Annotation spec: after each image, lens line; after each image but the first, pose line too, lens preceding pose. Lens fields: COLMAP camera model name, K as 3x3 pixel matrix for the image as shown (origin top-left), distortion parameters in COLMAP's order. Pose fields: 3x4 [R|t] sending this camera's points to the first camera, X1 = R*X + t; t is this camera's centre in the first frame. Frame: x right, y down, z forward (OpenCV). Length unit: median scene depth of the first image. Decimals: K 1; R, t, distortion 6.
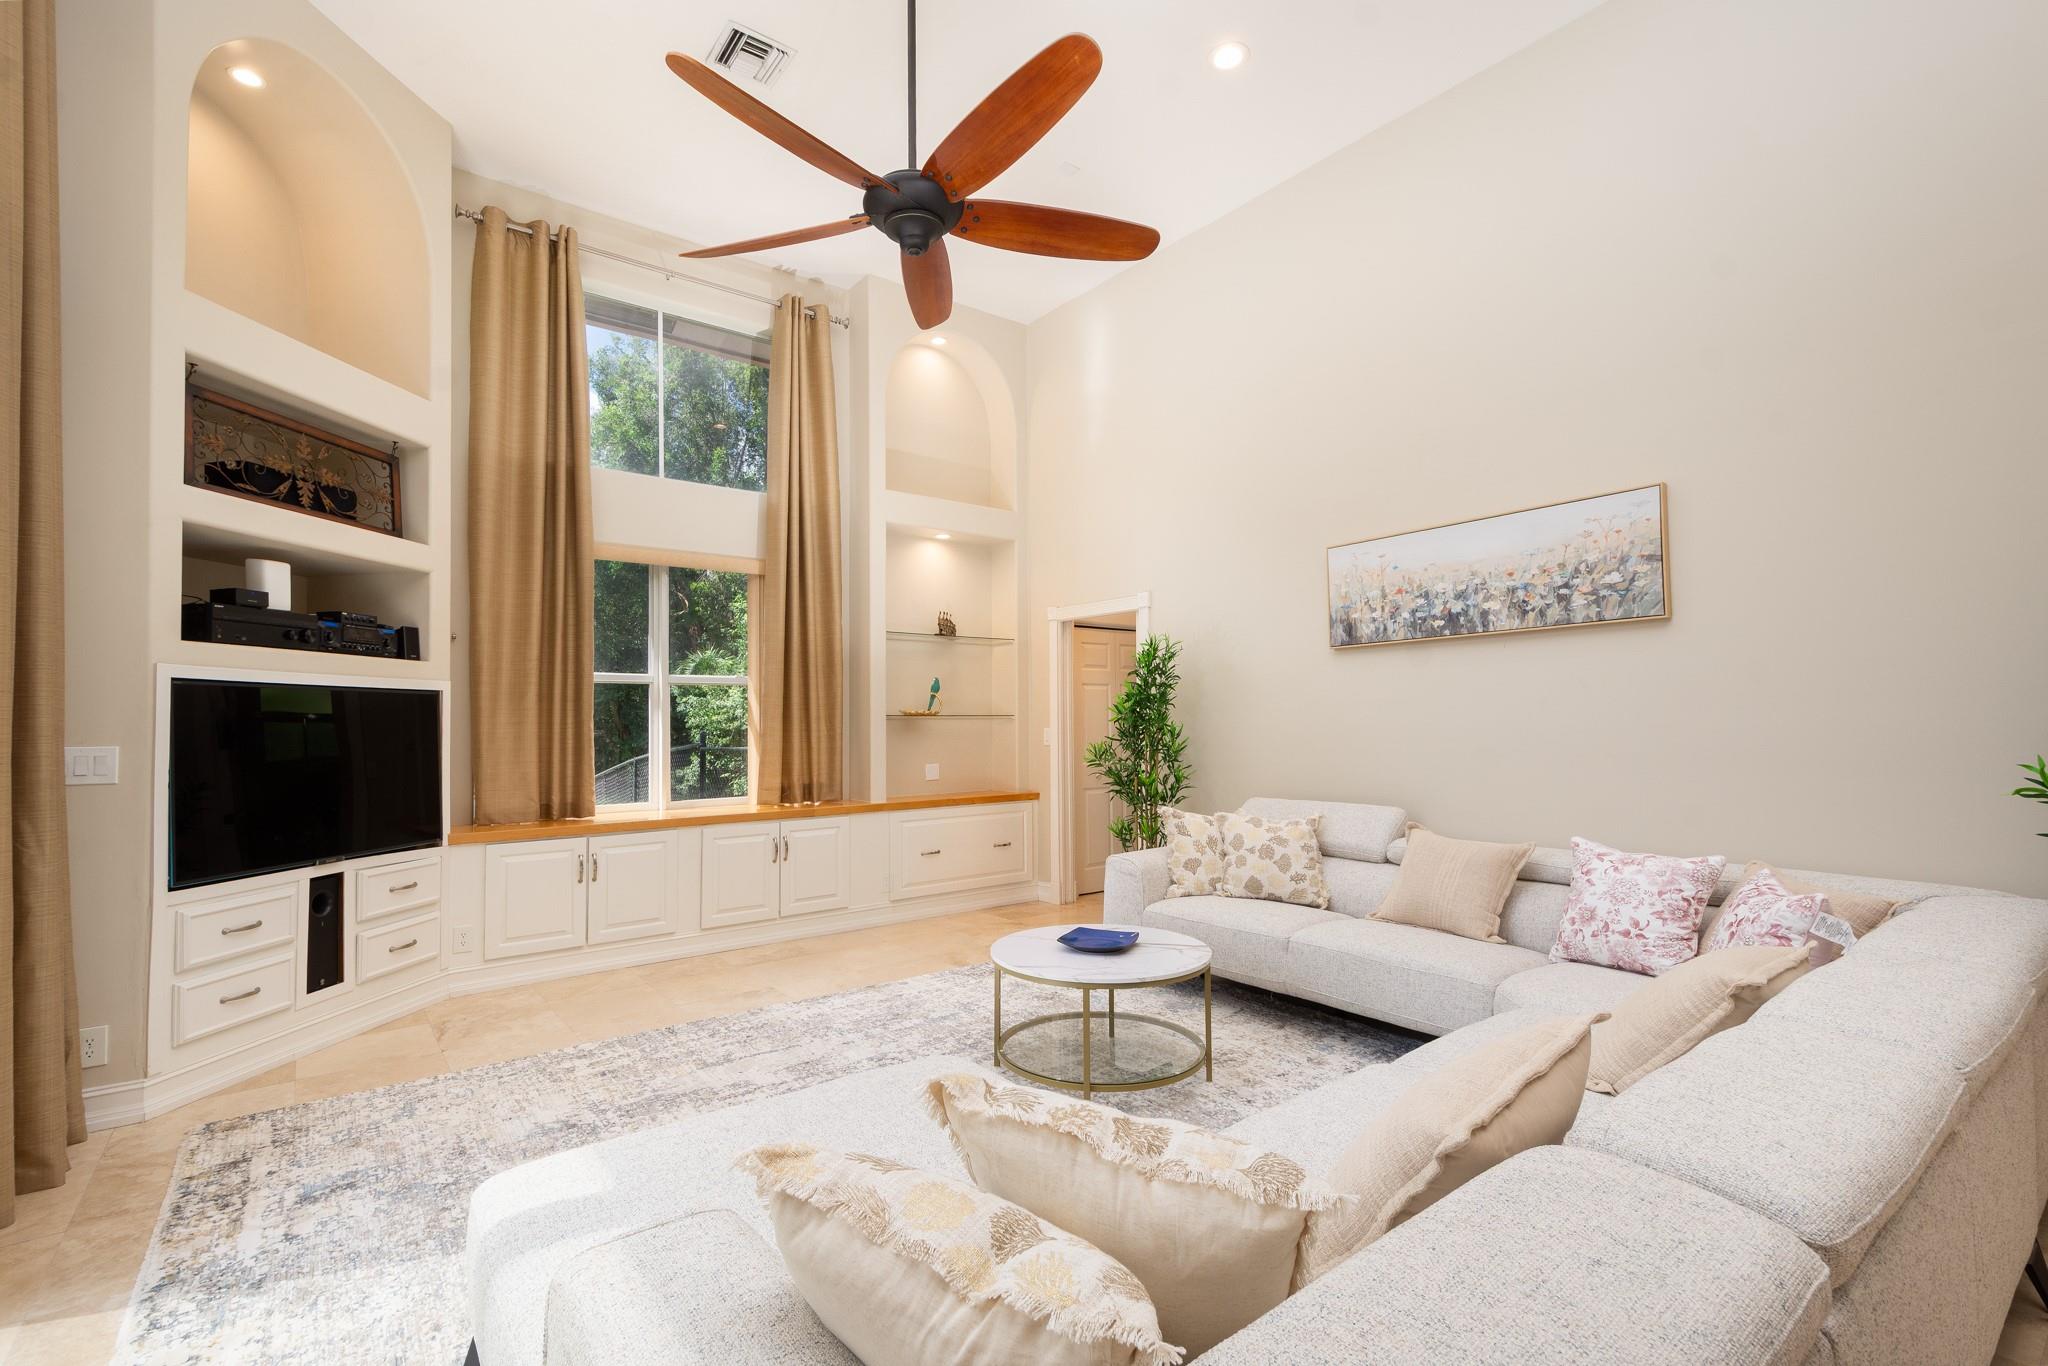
lens RADIAL K [[895.2, 0, 1006.3], [0, 895.2, 711.6], [0, 0, 1]] dist [0.001035, -0.000271]
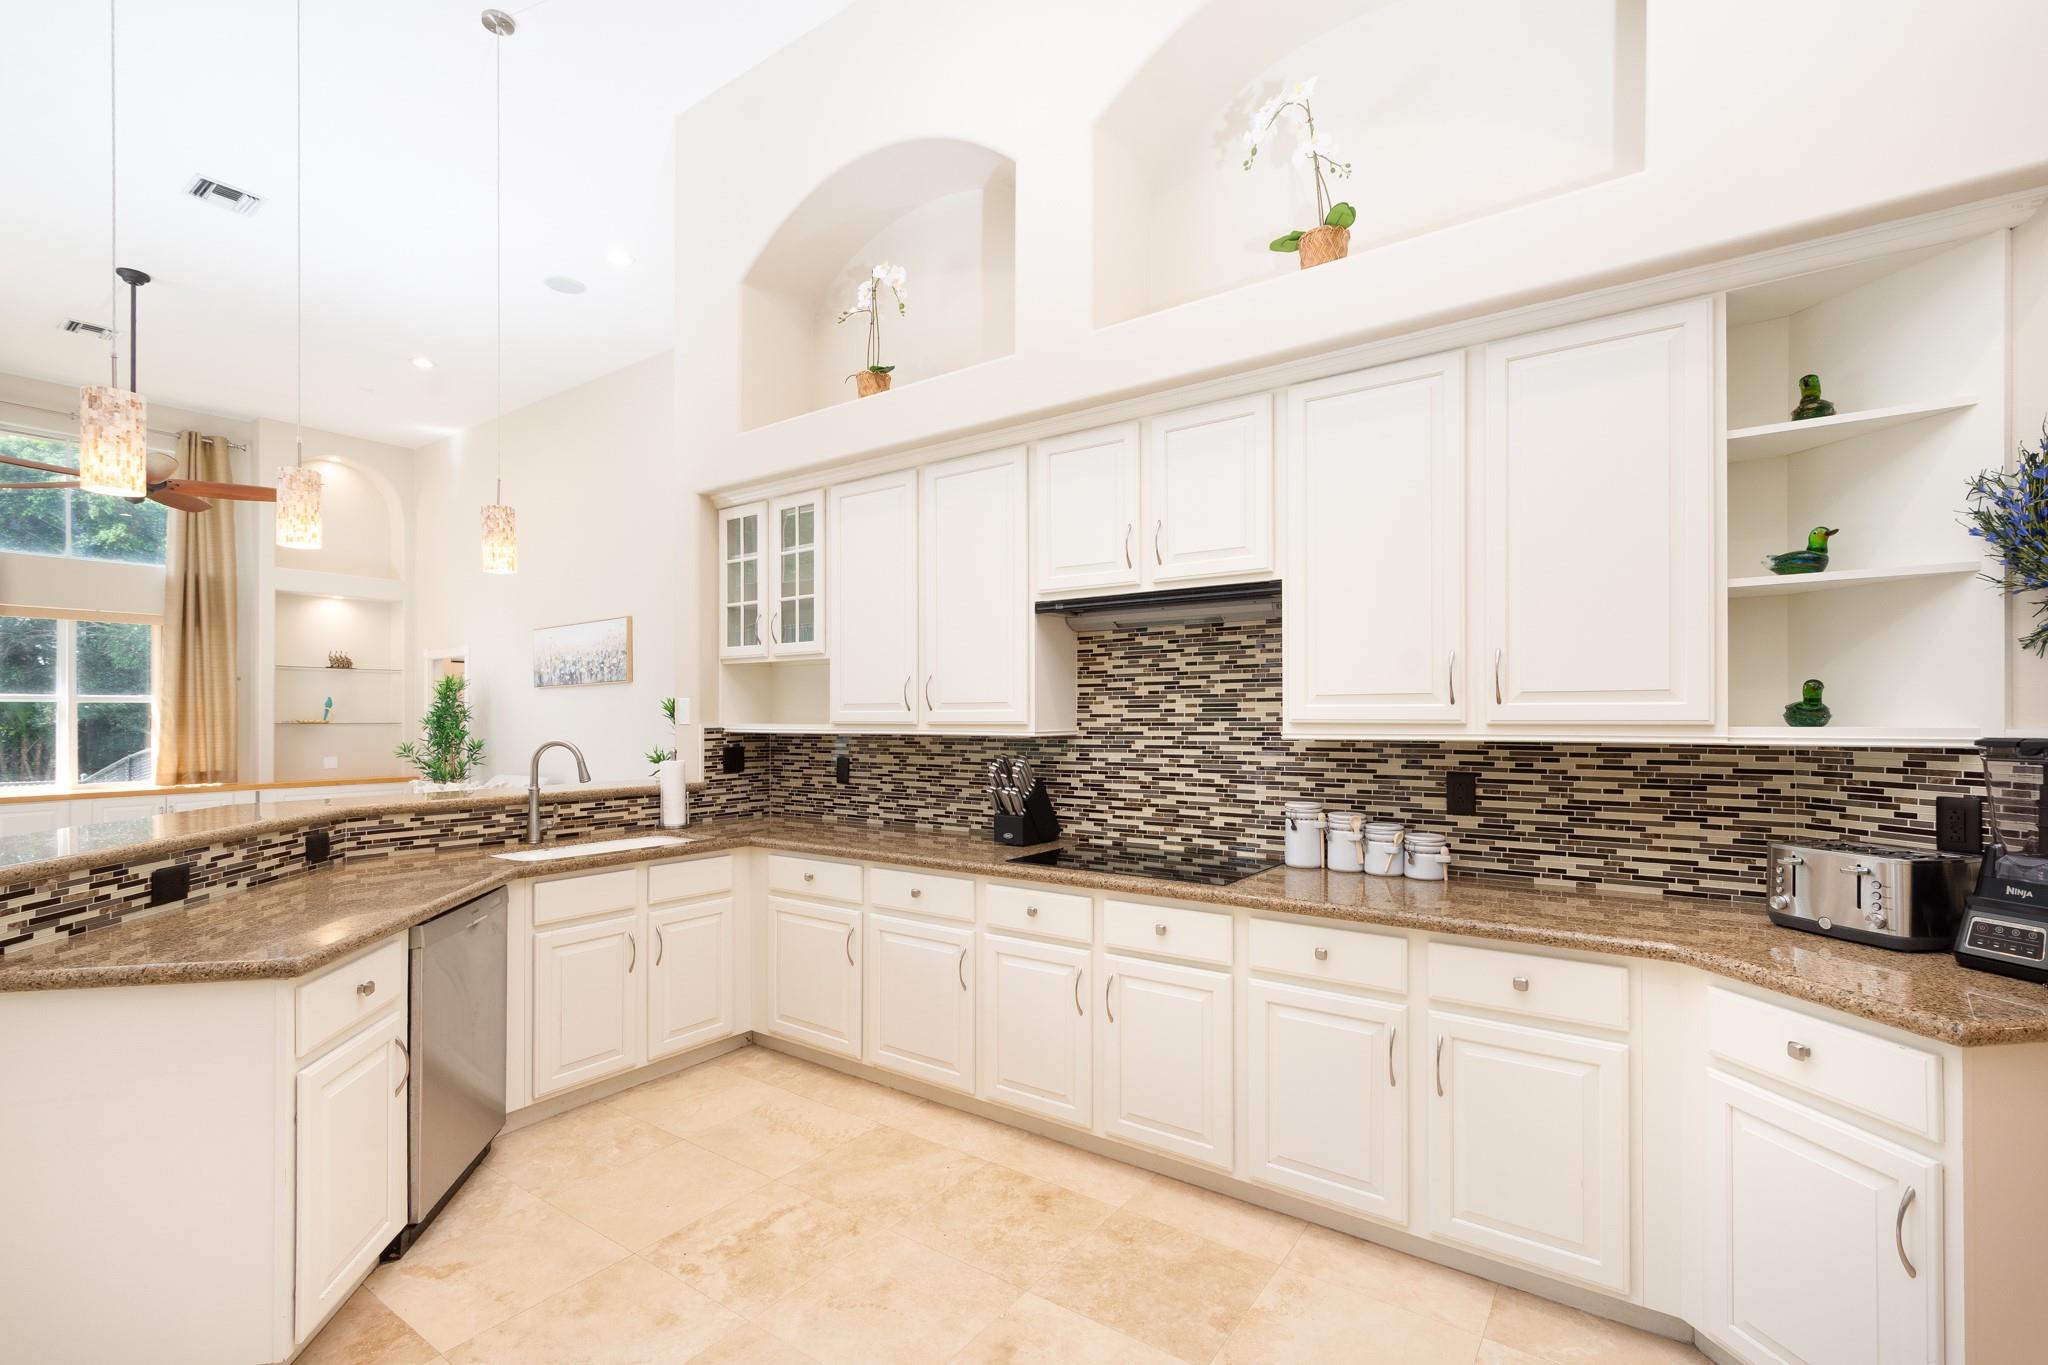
lens RADIAL K [[895.2, 0, 1006.3], [0, 895.2, 711.1], [0, 0, 1]] dist [0.001035, -0.000271]
pose [[0.957088, 0.009868, 0.289630, 0.741193], [-0.009642, 0.999951, -0.002209, -0.030096], [-0.289637, -0.000678, 0.957136, -0.946520]]
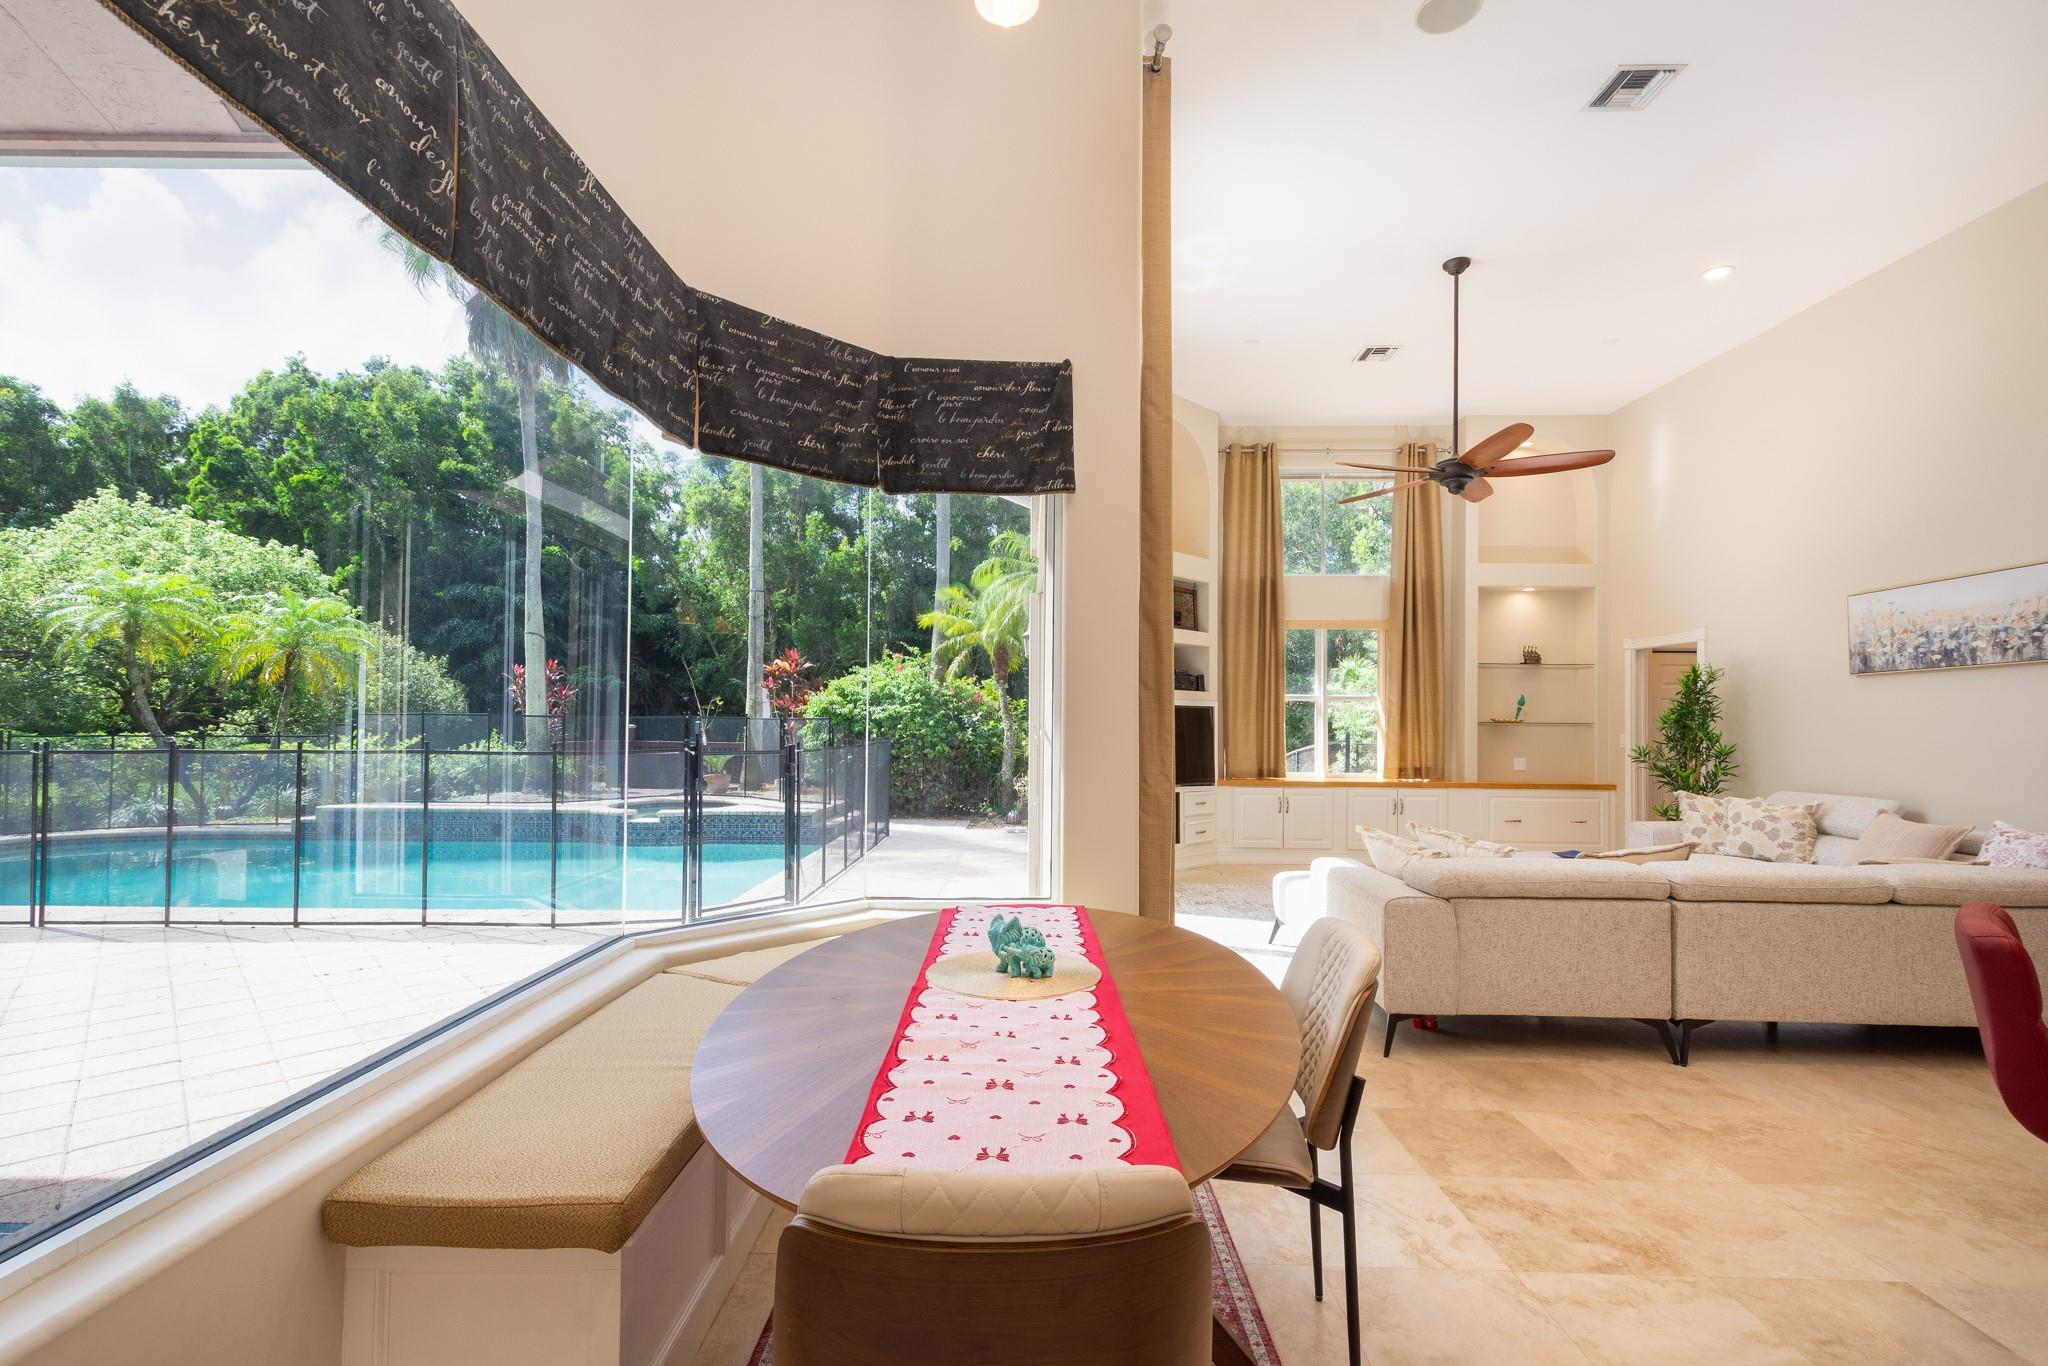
lens RADIAL K [[895.2, 0, 1006.3], [0, 895.2, 711.6], [0, 0, 1]] dist [0.001035, -0.000271]
pose [[0.770683, 0.007557, -0.637174, 0.250562], [-0.008190, 0.999965, 0.001954, -0.011785], [0.637166, 0.003712, 0.770718, -0.744520]]
